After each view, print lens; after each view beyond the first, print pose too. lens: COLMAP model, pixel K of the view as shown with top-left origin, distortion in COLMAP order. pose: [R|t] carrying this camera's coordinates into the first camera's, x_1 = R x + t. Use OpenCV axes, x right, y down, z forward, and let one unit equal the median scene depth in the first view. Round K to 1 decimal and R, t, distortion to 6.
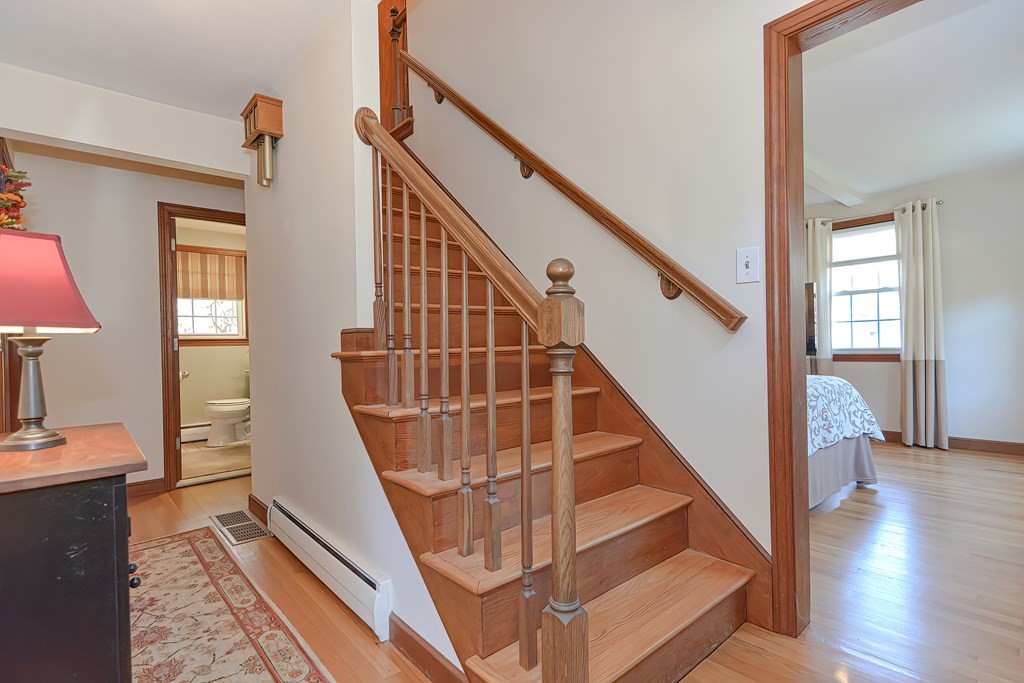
lens RADIAL K [[490.9, 0, 510.6], [0, 490.9, 349.1], [0, 0, 1]] dist [0.008906, -0.000362]
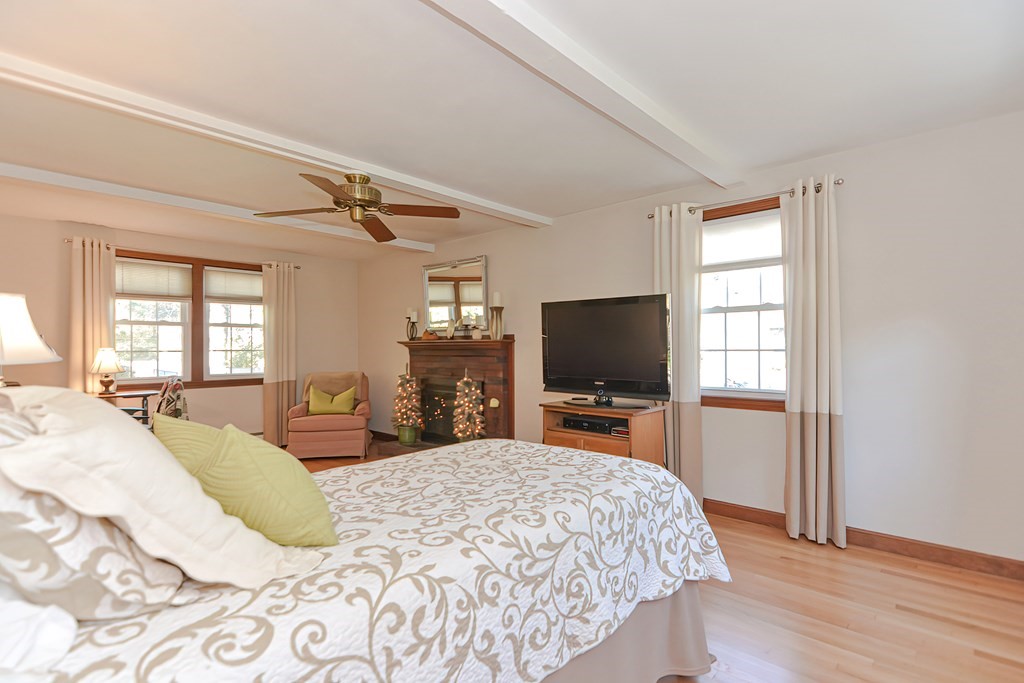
lens RADIAL K [[490.9, 0, 510.6], [0, 490.9, 349.1], [0, 0, 1]] dist [0.008906, -0.000362]
pose [[0.994827, 0.018479, 0.099893, 0.339762], [-0.017875, 0.999816, -0.006948, -0.051118], [-0.100003, 0.005126, 0.994974, 0.355244]]
